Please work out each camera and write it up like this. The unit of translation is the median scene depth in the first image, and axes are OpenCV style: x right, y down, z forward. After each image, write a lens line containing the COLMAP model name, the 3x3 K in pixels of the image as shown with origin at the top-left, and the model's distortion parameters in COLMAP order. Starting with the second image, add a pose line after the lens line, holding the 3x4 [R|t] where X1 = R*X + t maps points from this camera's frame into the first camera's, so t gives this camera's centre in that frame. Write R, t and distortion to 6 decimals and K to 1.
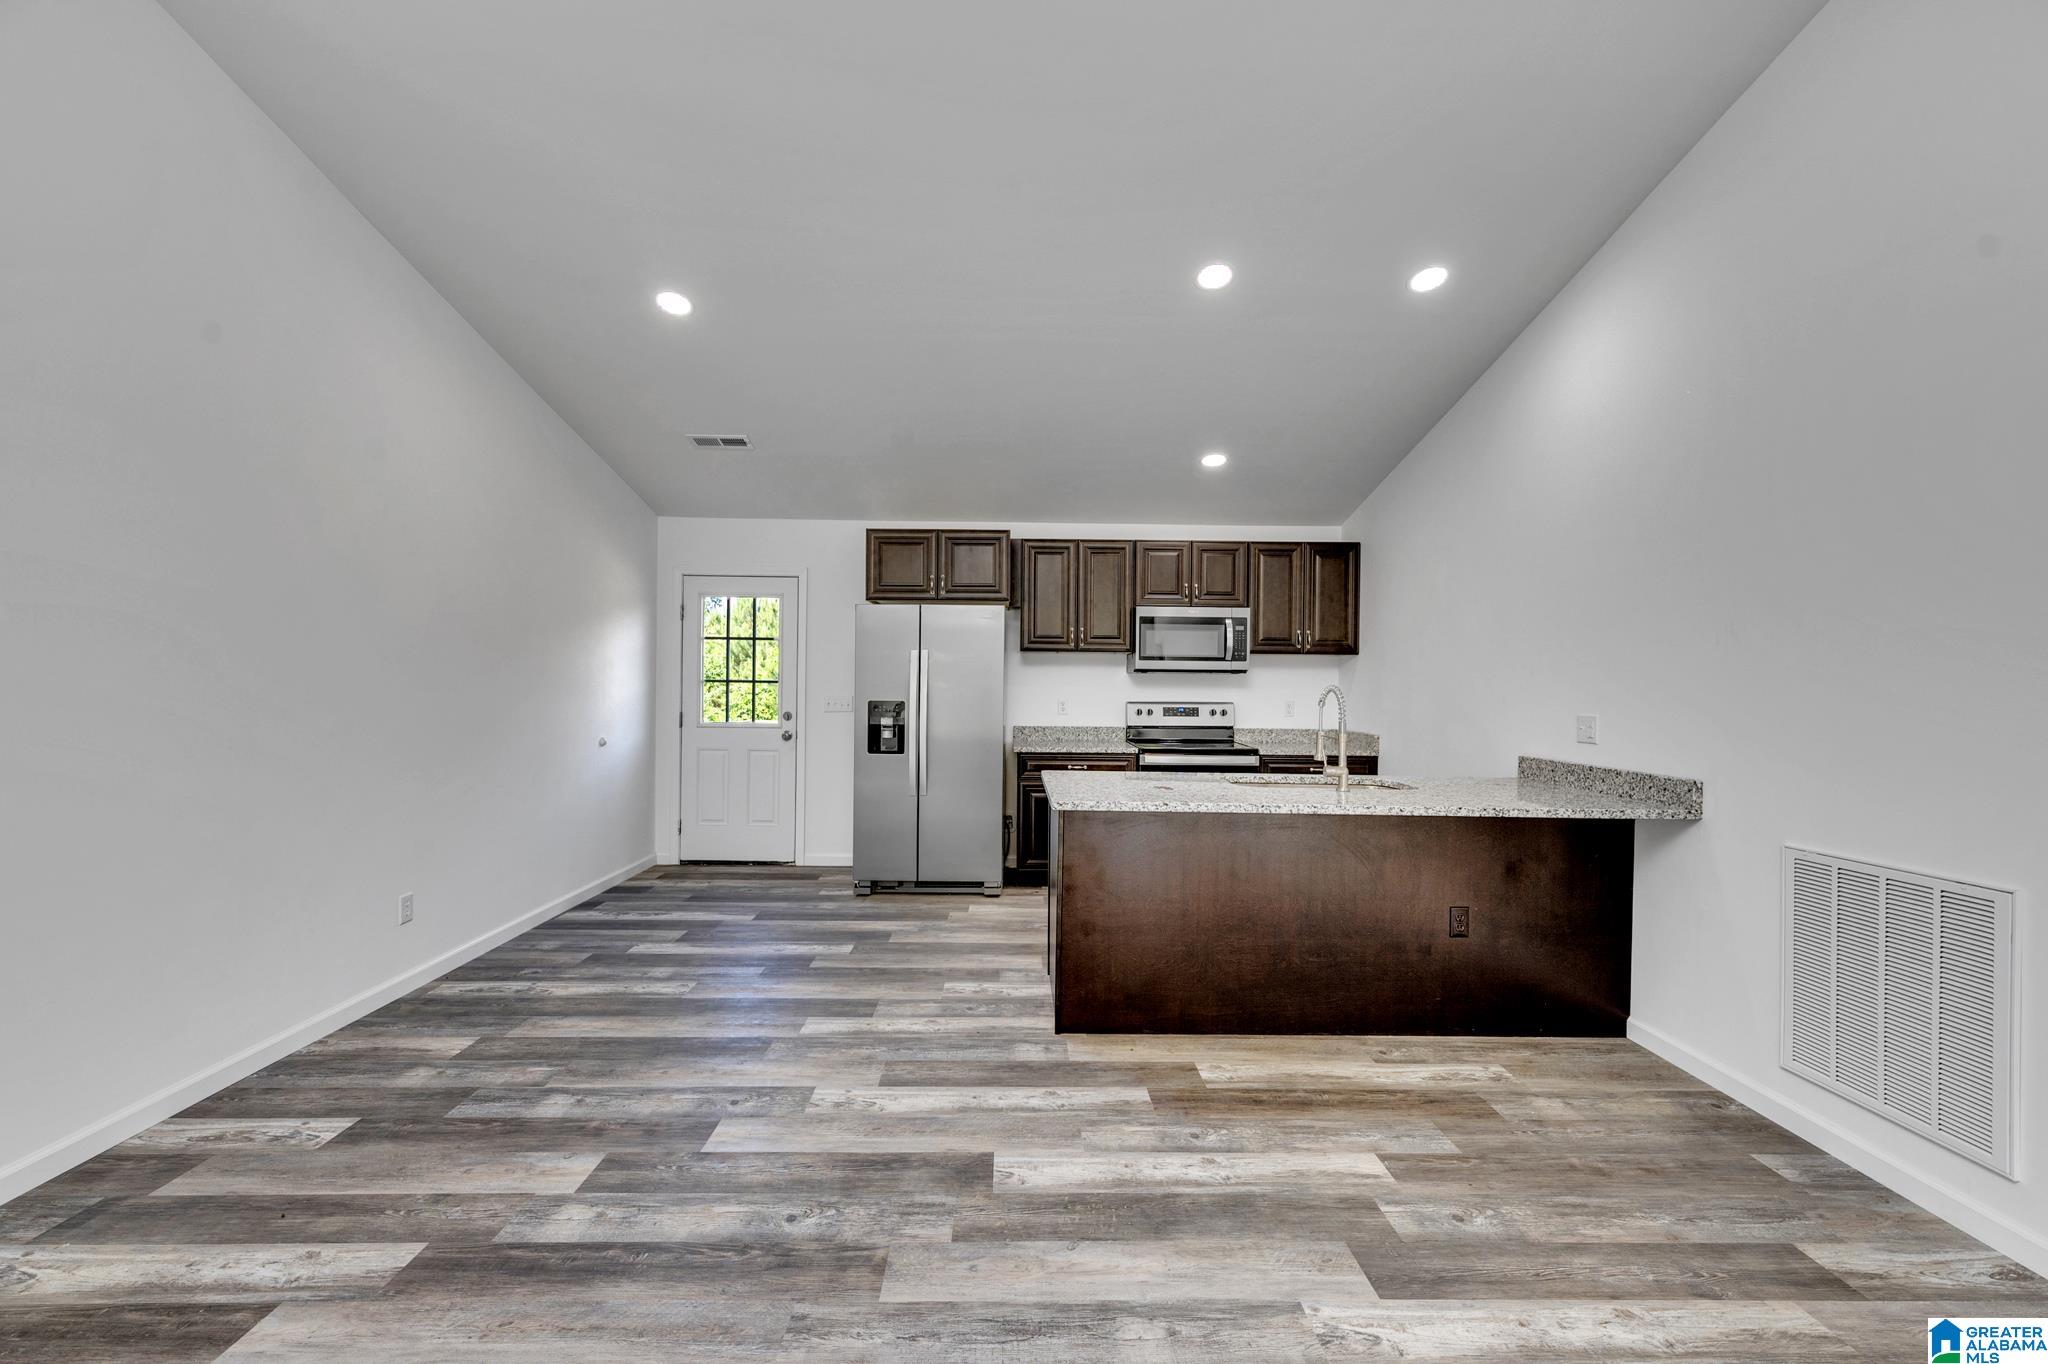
lens RADIAL K [[811.2, 0, 1021.0], [0, 811.2, 691.5], [0, 0, 1]] dist [0.000058, -0.000007]
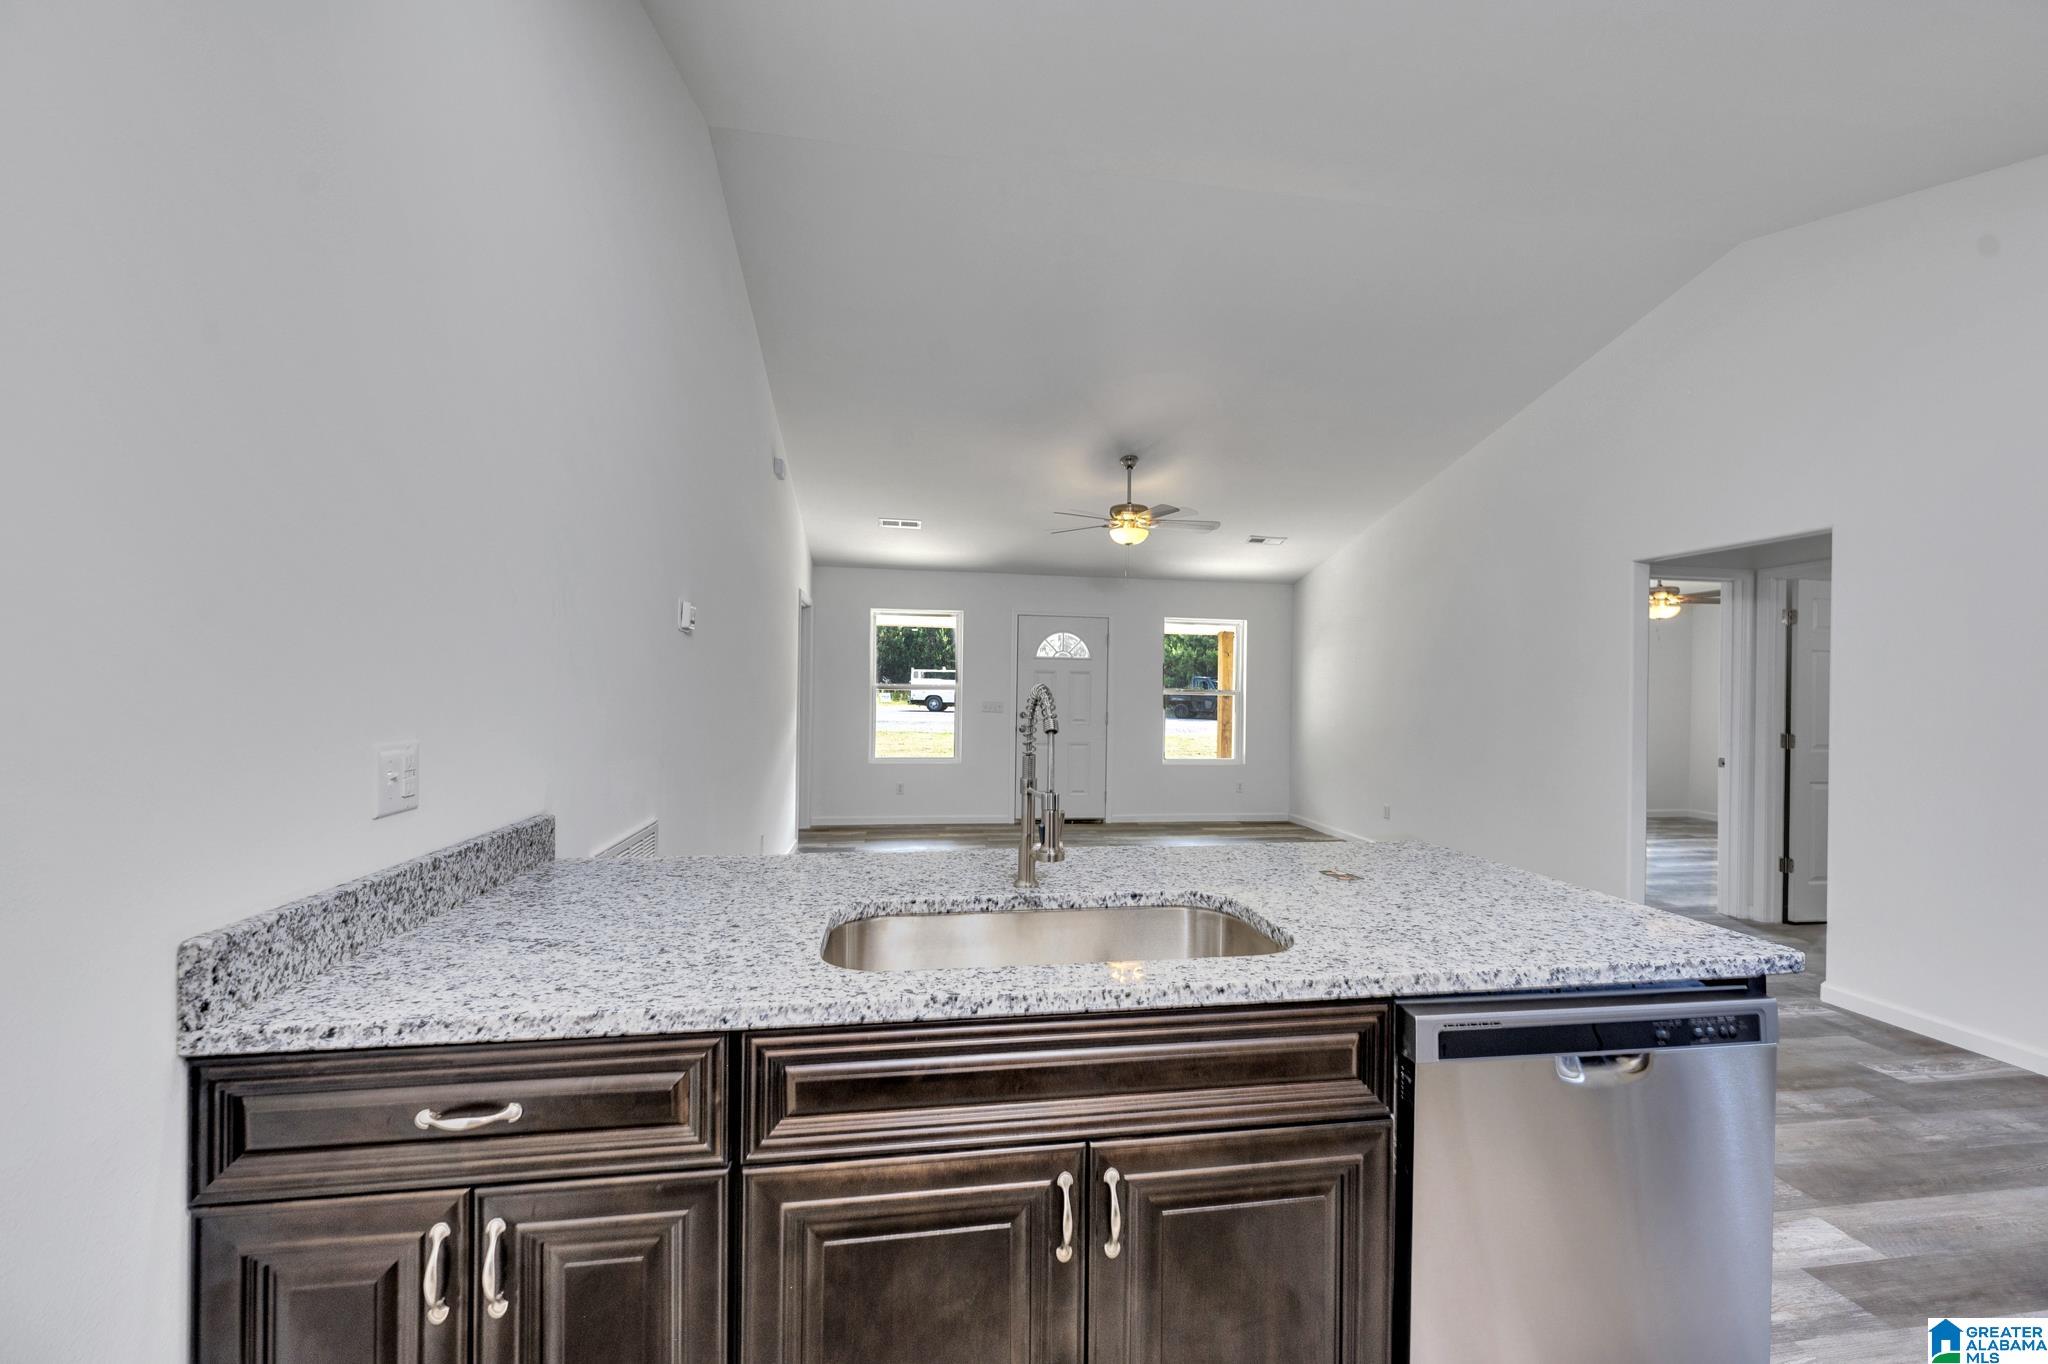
lens RADIAL K [[811.2, 0, 1021.0], [0, 811.2, 691.5], [0, 0, 1]] dist [0.000058, -0.000007]
pose [[-0.990498, -0.024045, -0.135412, 0.298994], [-0.025965, 0.999586, 0.012429, -0.007519], [0.135057, 0.015827, -0.990711, 0.956851]]
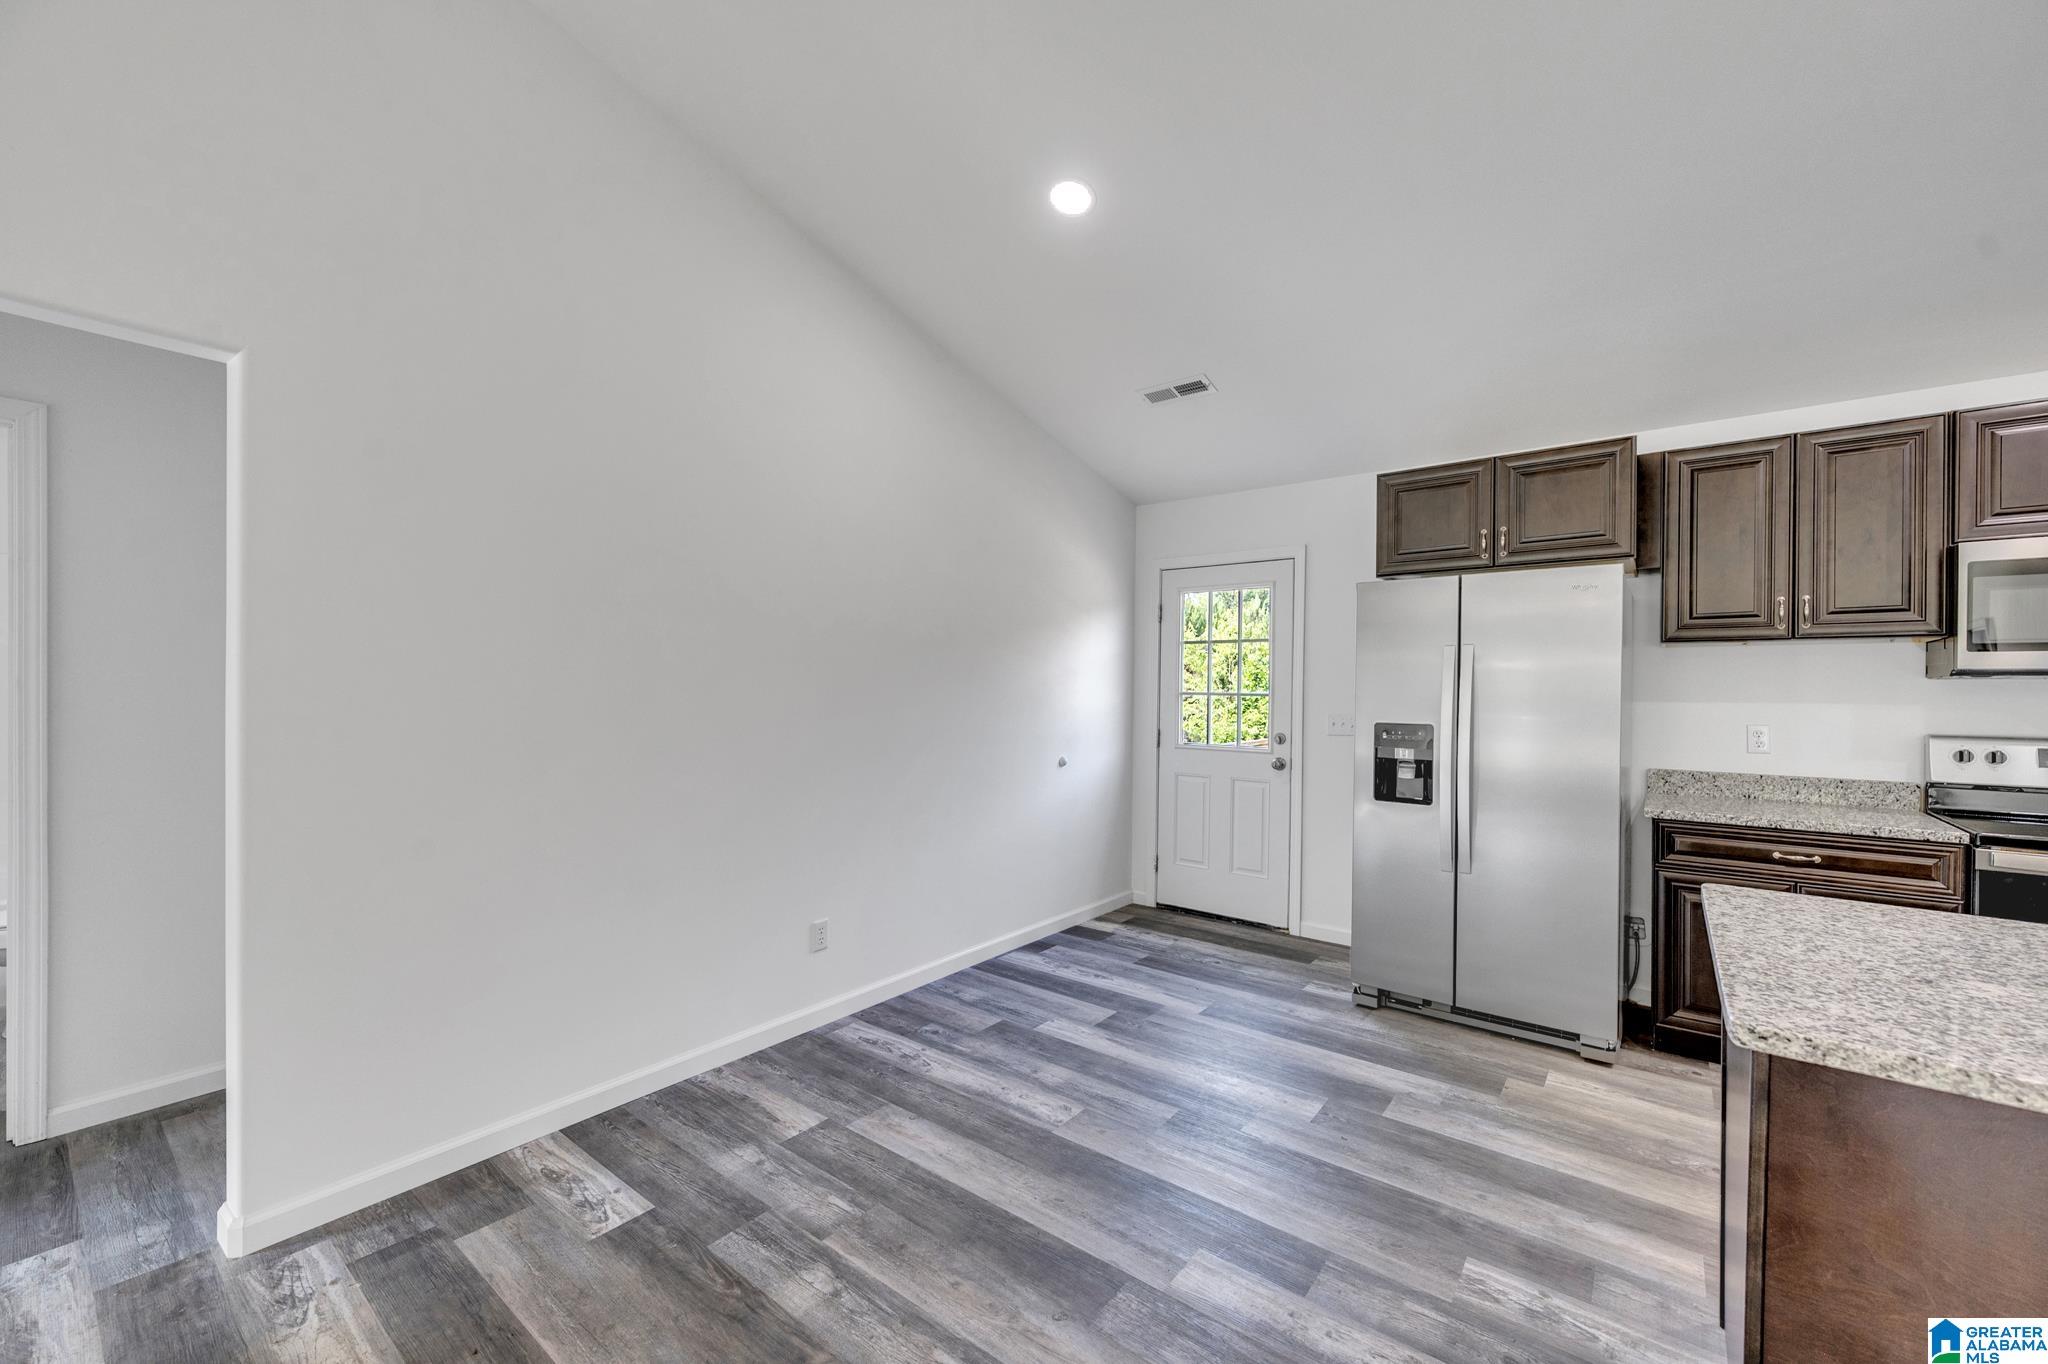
lens RADIAL K [[811.2, 0, 1021.0], [0, 811.2, 691.5], [0, 0, 1]] dist [0.000058, -0.000007]
pose [[0.776222, -0.001245, -0.630459, 0.011211], [-0.008512, 0.999886, -0.012456, -0.003961], [0.630402, 0.015035, 0.776123, 0.278815]]
